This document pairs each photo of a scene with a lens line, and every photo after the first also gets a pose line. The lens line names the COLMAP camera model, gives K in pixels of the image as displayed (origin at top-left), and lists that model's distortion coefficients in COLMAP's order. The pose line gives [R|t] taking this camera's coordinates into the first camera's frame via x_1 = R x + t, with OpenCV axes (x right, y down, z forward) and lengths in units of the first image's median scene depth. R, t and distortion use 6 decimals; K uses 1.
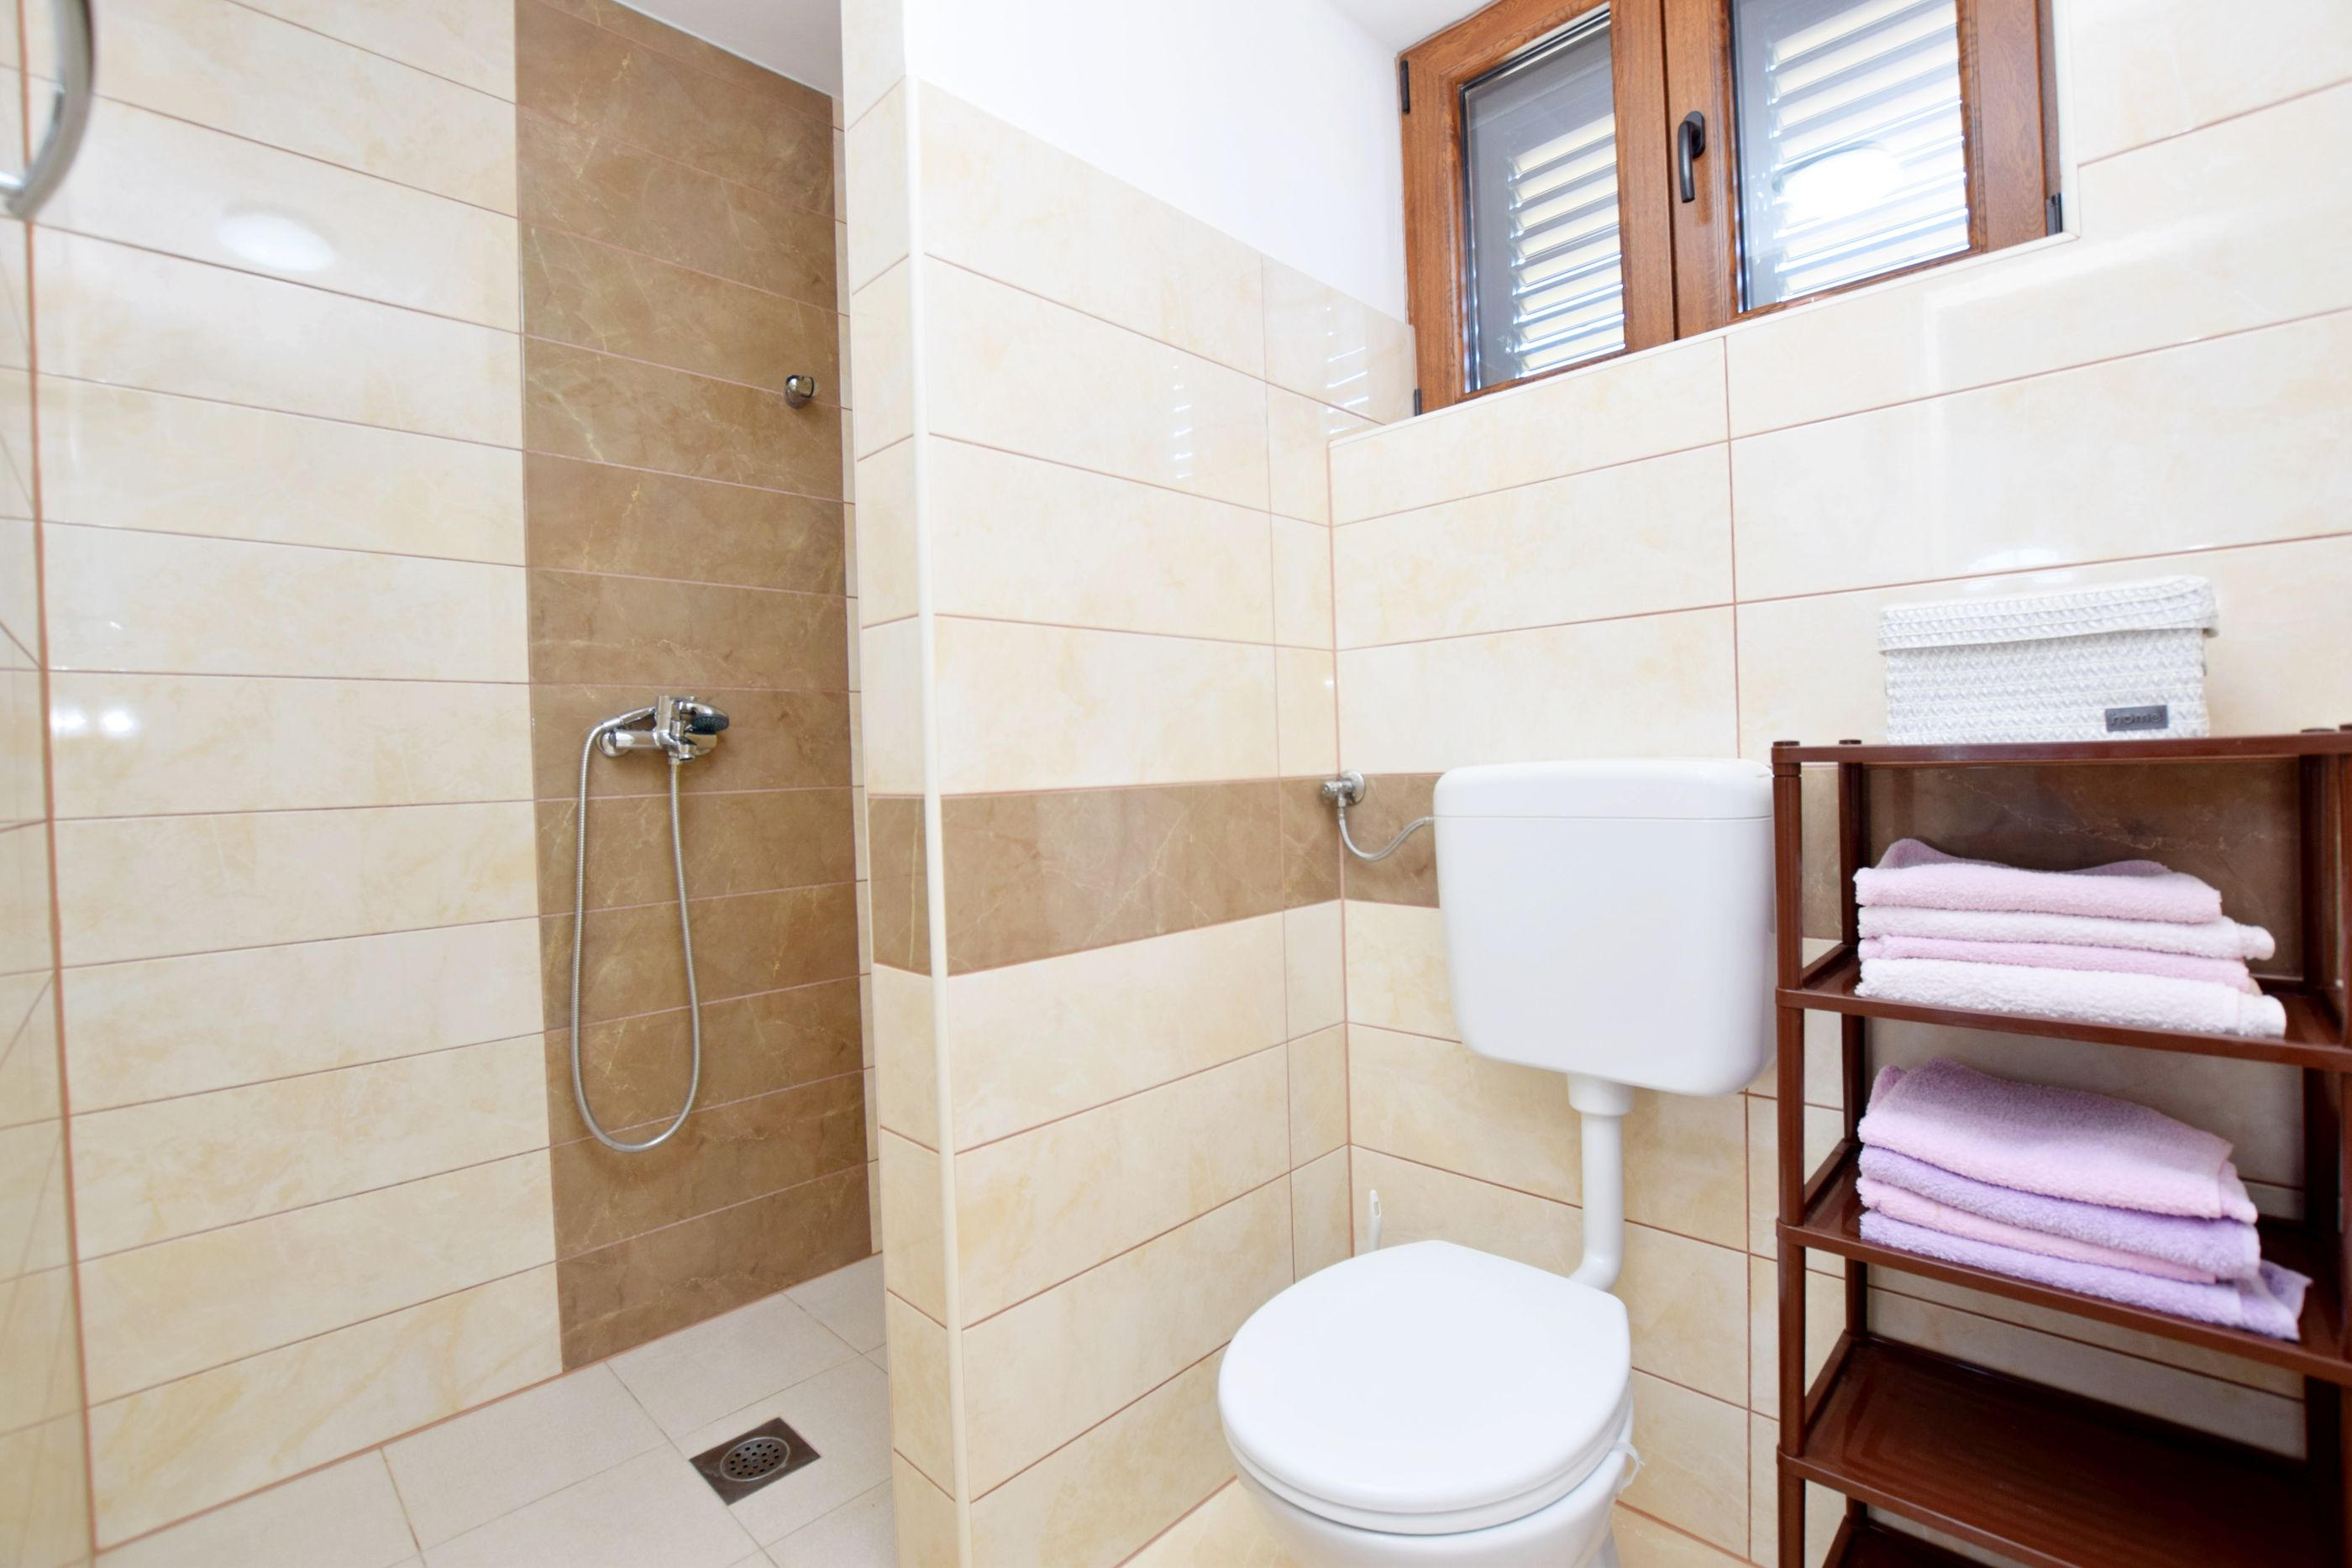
lens RADIAL K [[1031.6, 0, 1178.1], [0, 1031.6, 776.4], [0, 0, 1]] dist [-0.036010, 0.005940]
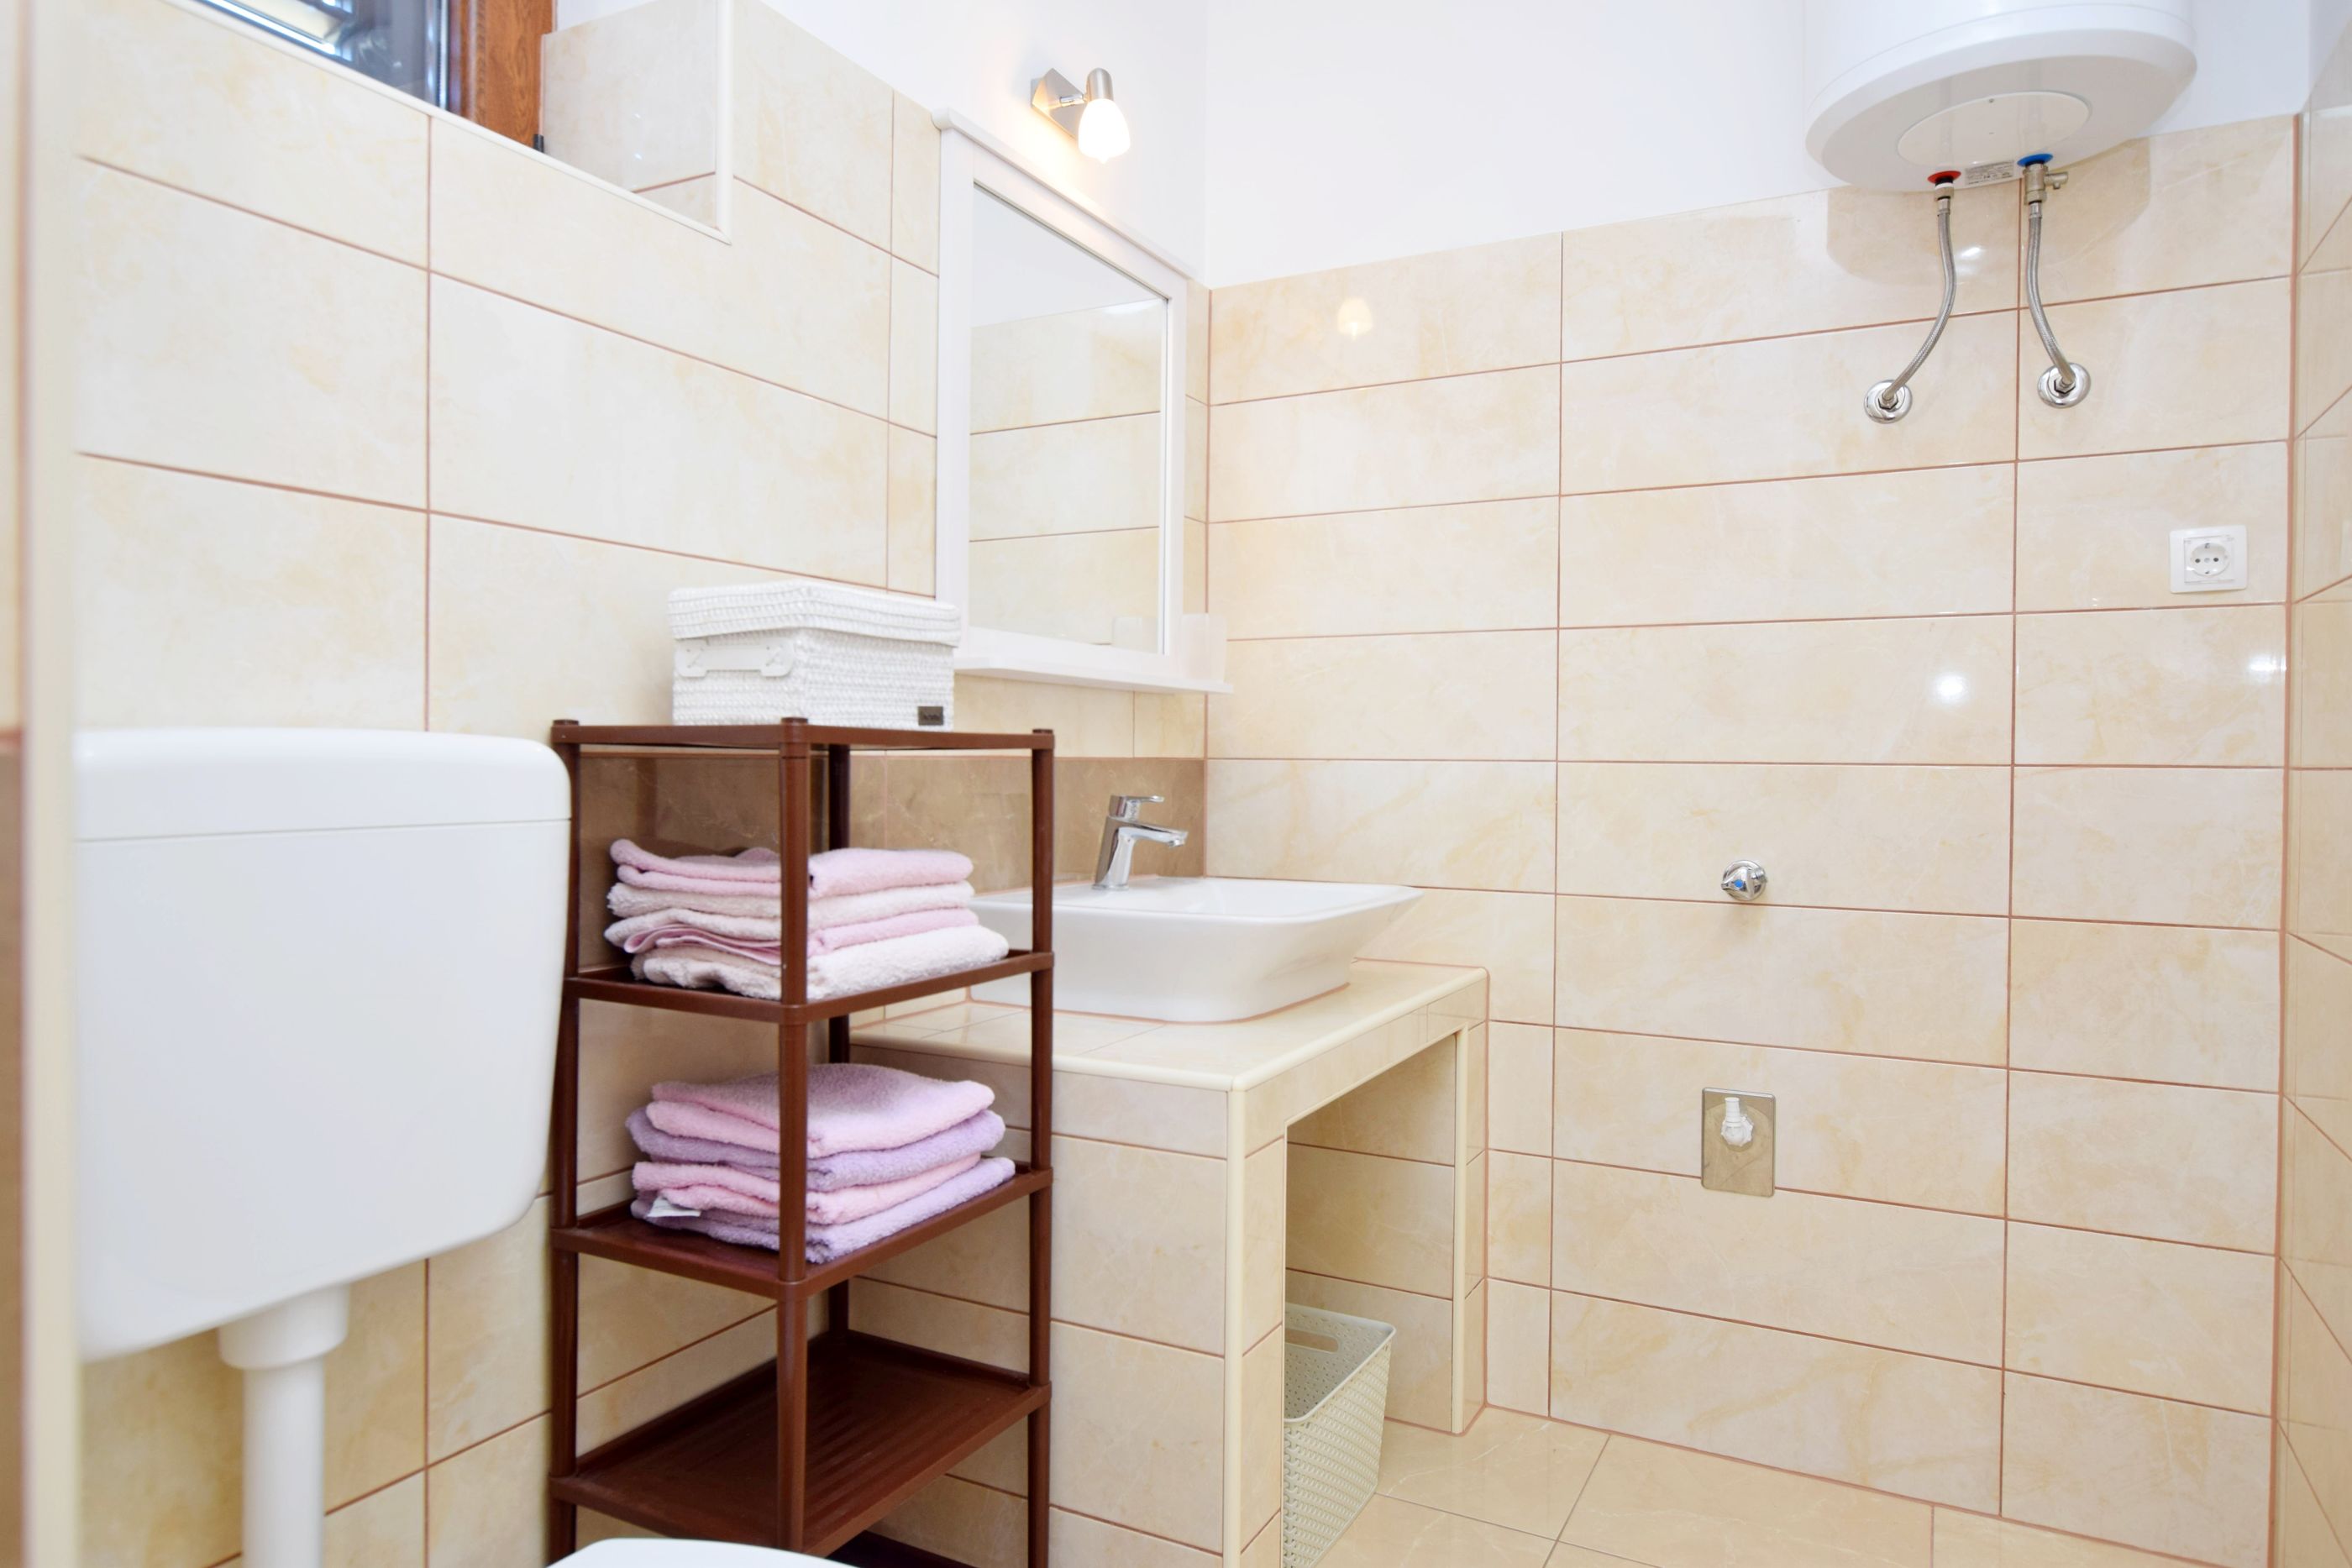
lens RADIAL K [[1436.9, 0, 1173.4], [0, 1436.9, 775.0], [0, 0, 1]] dist [-0.004578, -0.000489]
pose [[-0.283089, 0.021745, 0.958847, -0.497358], [0.015111, 0.999720, -0.018210, 0.030970], [-0.958975, 0.009334, -0.283338, 0.779049]]
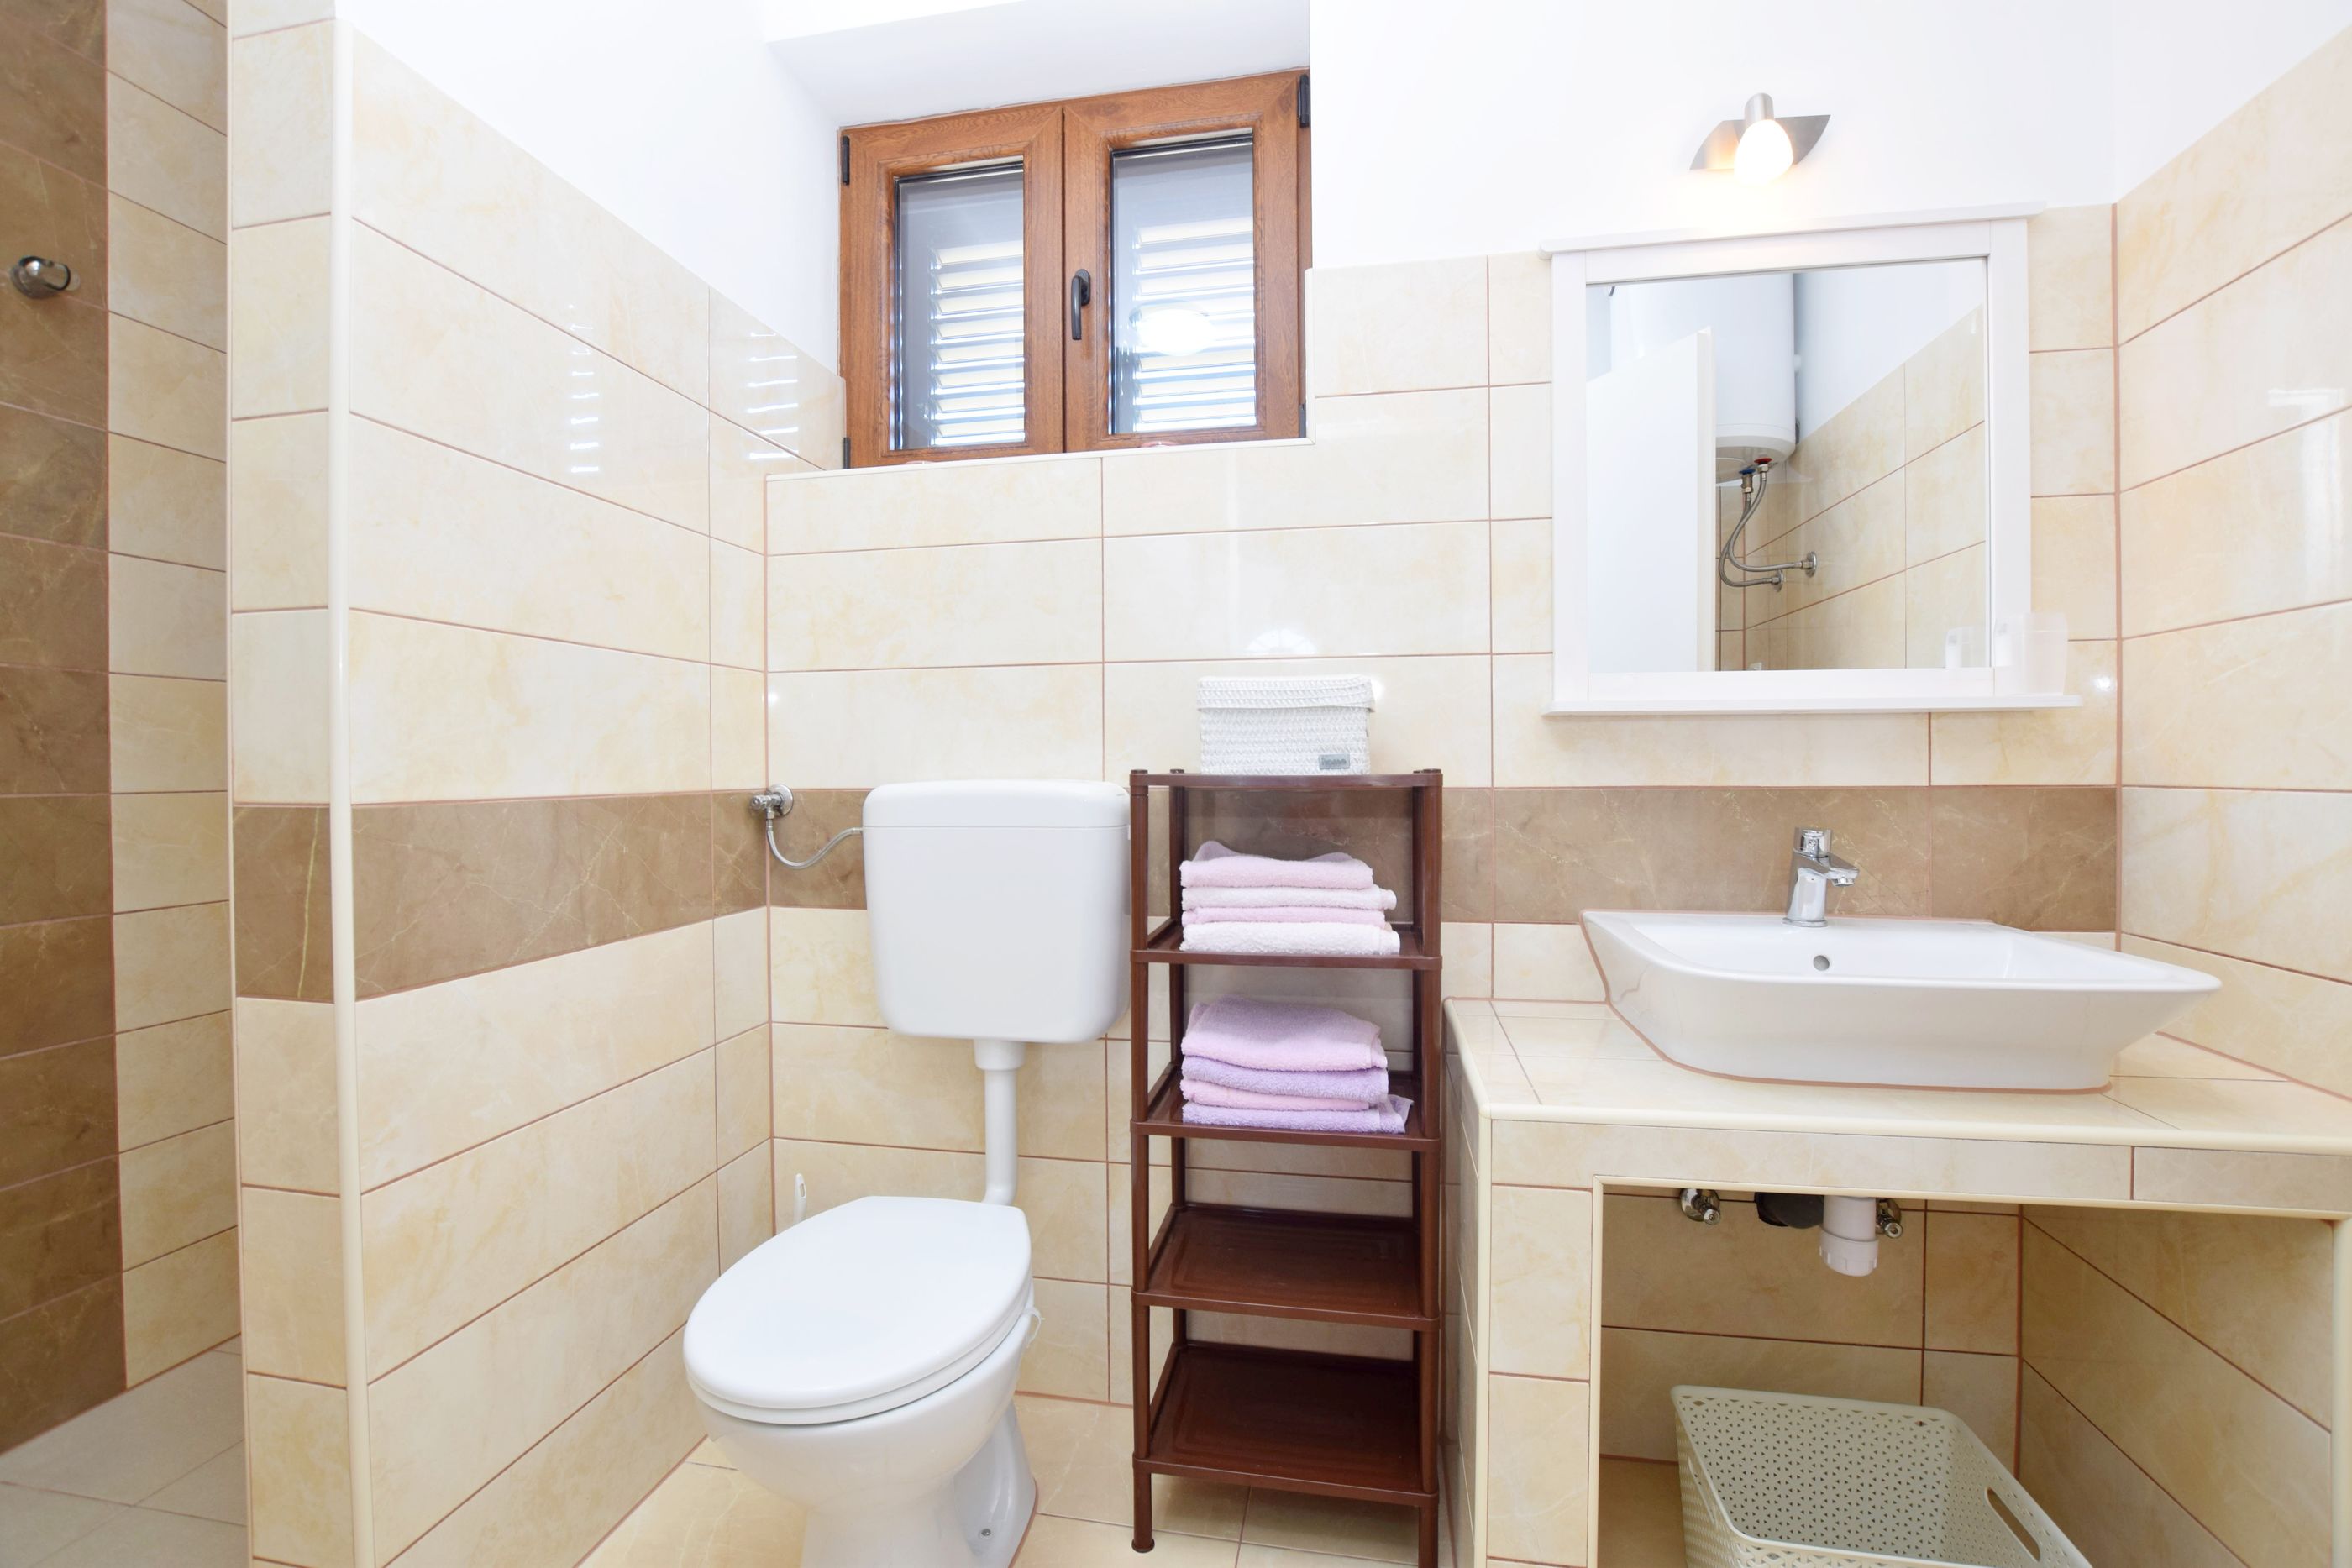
lens RADIAL K [[1031.6, 0, 1178.1], [0, 1031.6, 776.4], [0, 0, 1]] dist [-0.036010, 0.005940]
pose [[0.827999, 0.022506, 0.560278, -0.107794], [-0.013991, 0.999712, -0.019480, 0.000431], [-0.560555, 0.008291, 0.828076, -0.140950]]
